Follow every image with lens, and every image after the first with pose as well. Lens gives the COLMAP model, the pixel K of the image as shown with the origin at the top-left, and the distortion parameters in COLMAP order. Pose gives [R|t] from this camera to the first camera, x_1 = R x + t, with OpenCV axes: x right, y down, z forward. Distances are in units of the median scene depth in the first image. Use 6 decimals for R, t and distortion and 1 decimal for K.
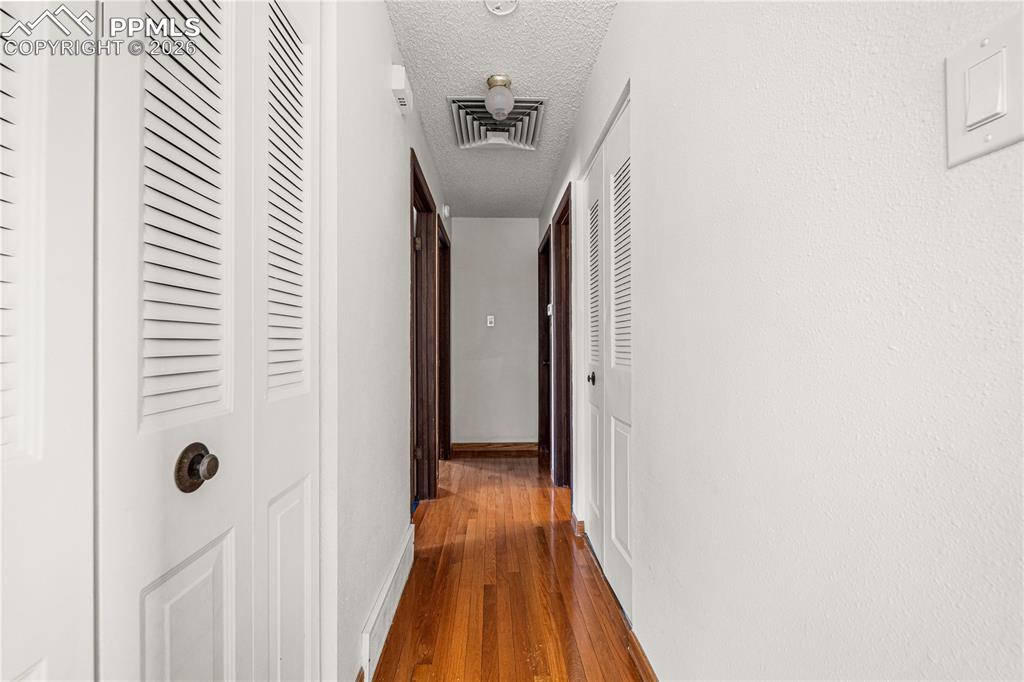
lens RADIAL K [[410.9, 0, 508.8], [0, 410.9, 341.6], [0, 0, 1]] dist [0.000904, 0.000117]
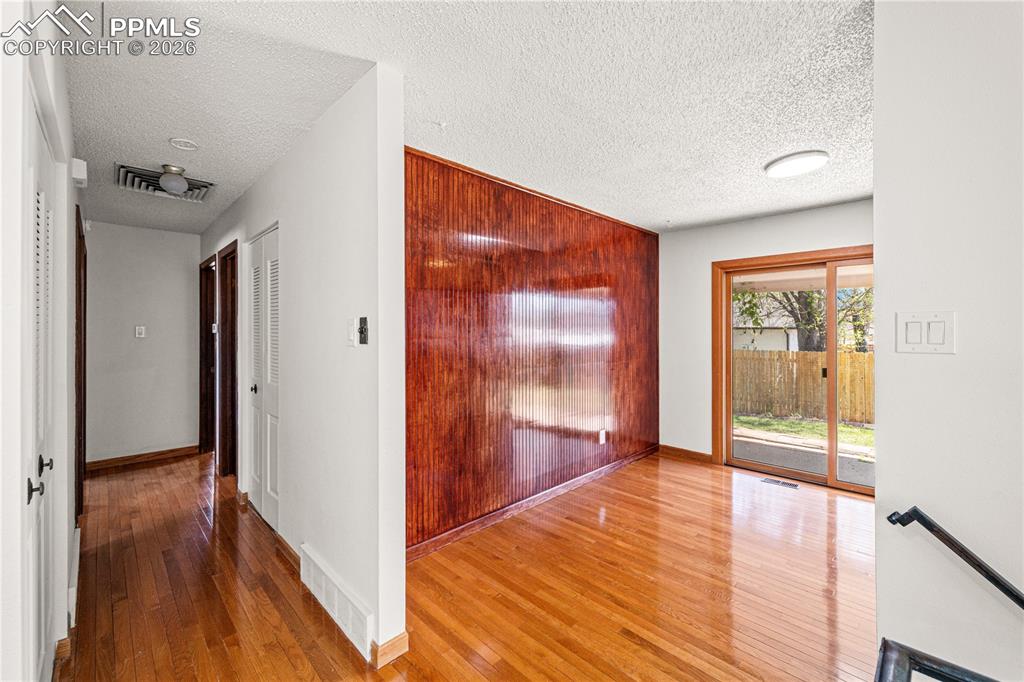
lens RADIAL K [[416.3, 0, 503.7], [0, 416.3, 329.6], [0, 0, 1]] dist [0.000157, -0.000188]
pose [[0.746356, 0.001783, 0.665545, -0.093137], [-0.005496, 0.999979, 0.003484, -0.102587], [-0.665524, -0.006258, 0.746350, -0.536445]]
